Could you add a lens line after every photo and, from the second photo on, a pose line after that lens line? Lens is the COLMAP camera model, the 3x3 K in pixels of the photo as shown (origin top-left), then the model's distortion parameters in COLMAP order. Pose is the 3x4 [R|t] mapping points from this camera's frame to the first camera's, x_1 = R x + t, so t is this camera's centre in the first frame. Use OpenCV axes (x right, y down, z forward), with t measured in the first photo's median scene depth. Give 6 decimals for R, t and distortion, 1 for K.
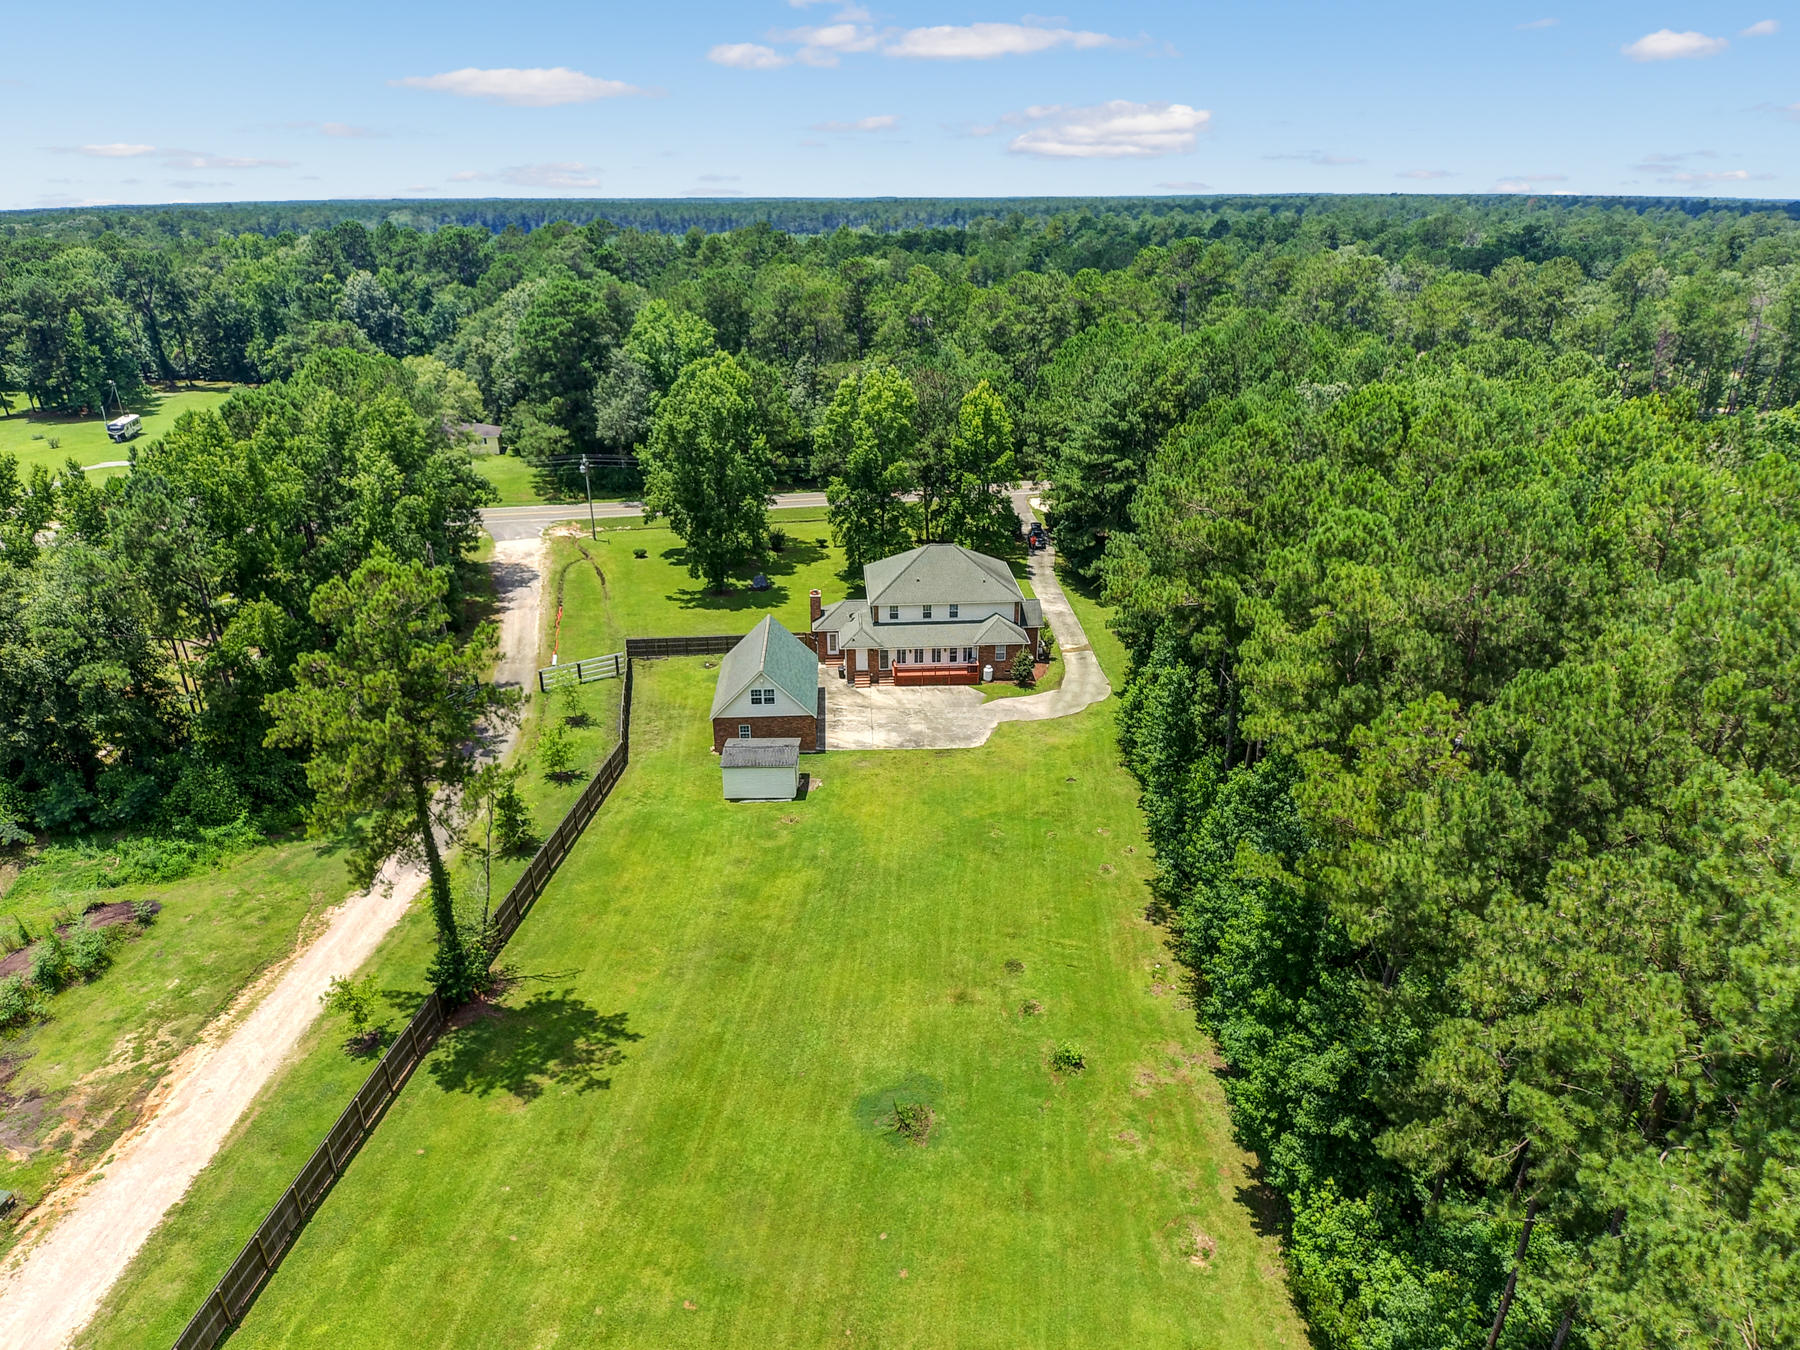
lens RADIAL K [[1093.4, 0, 900.0], [0, 1093.4, 675.0], [0, 0, 1]] dist [0.105236, -0.114683]
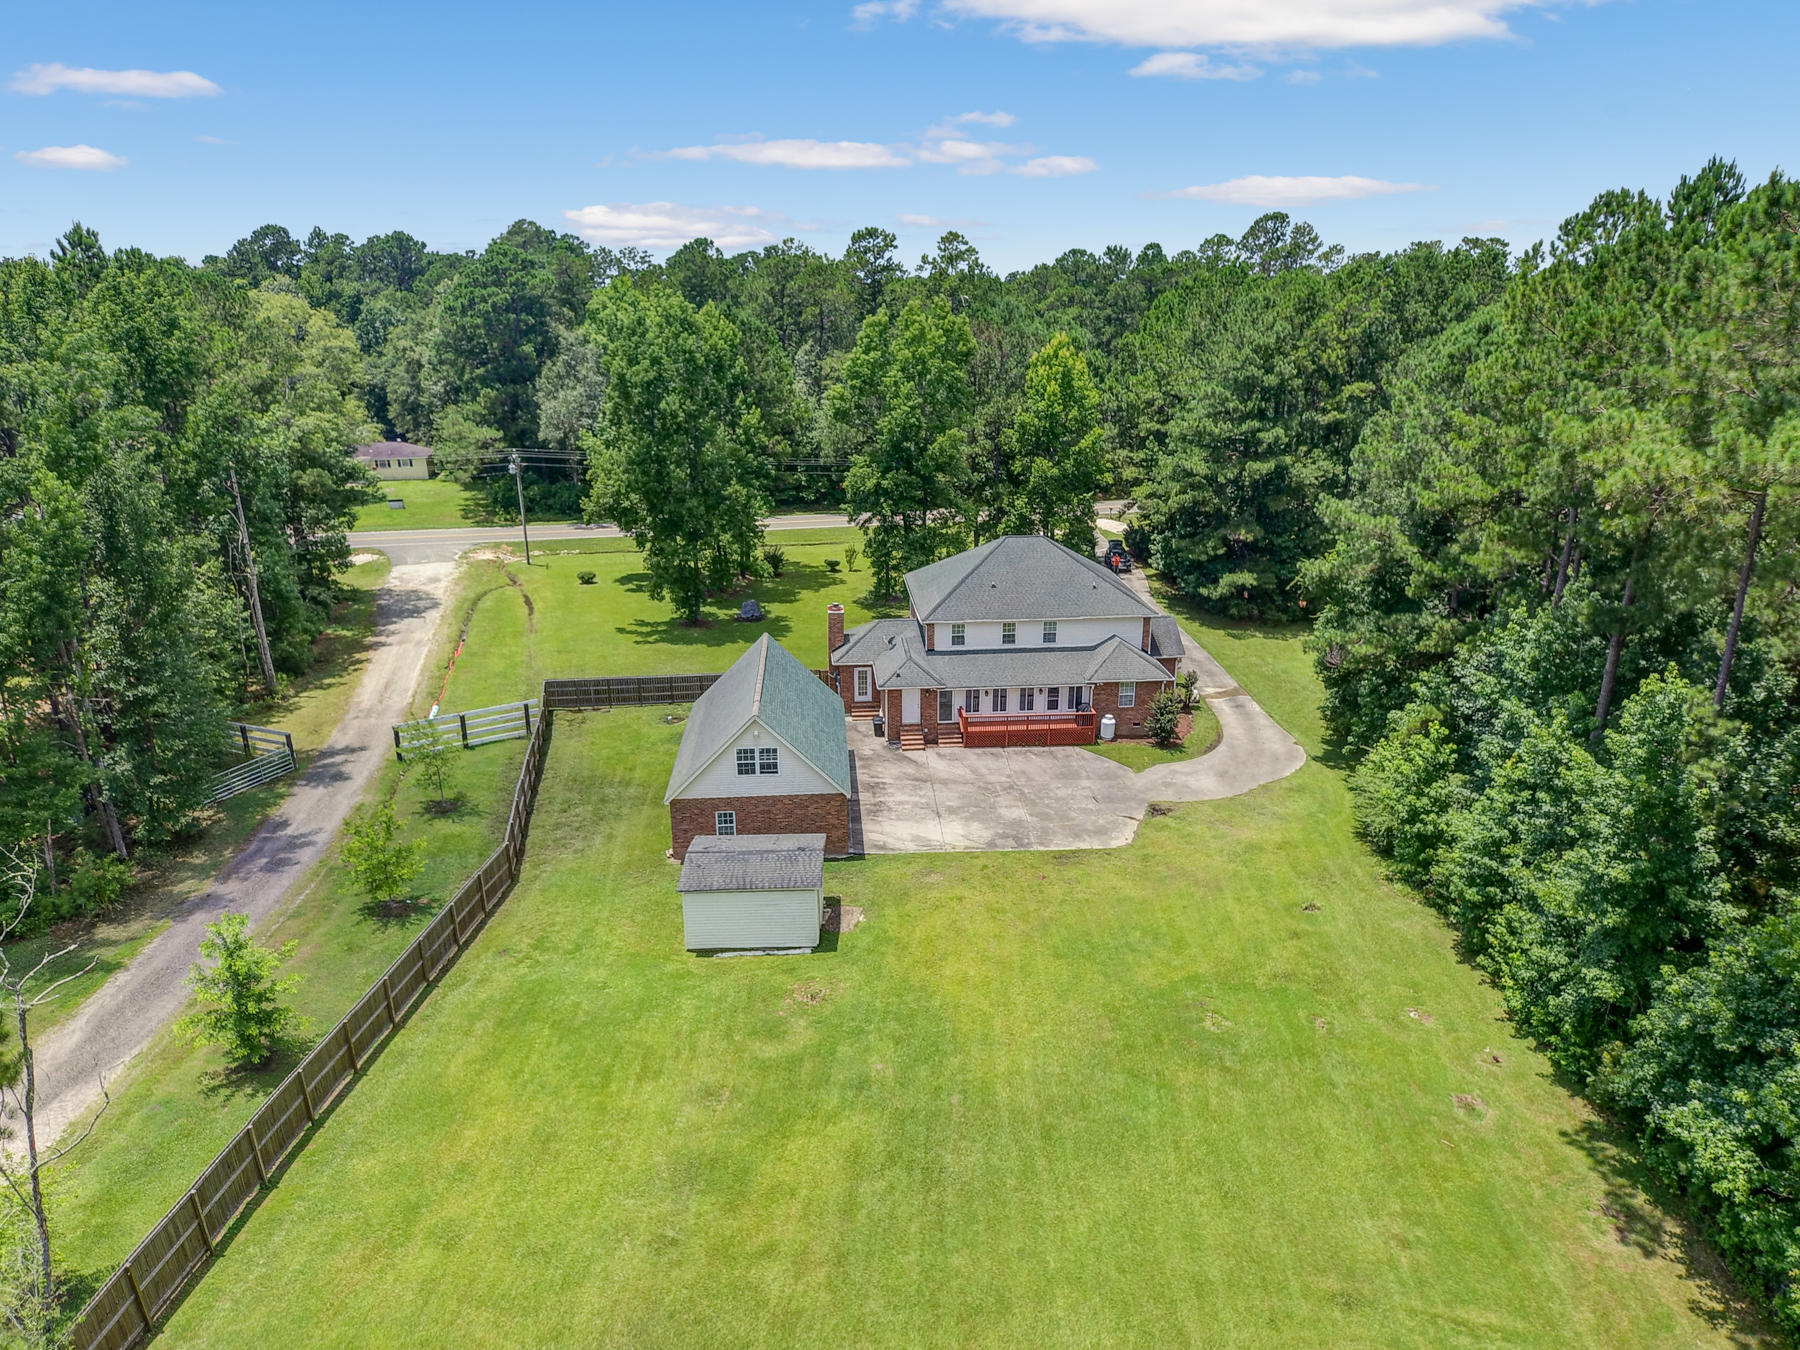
lens RADIAL K [[1093.4, 0, 900.0], [0, 1093.4, 675.0], [0, 0, 1]] dist [0.105236, -0.114683]
pose [[0.999911, -0.005644, 0.012097, -0.047877], [0.006568, 0.996955, -0.077702, 0.016733], [-0.011621, 0.077774, 0.996903, 0.353708]]
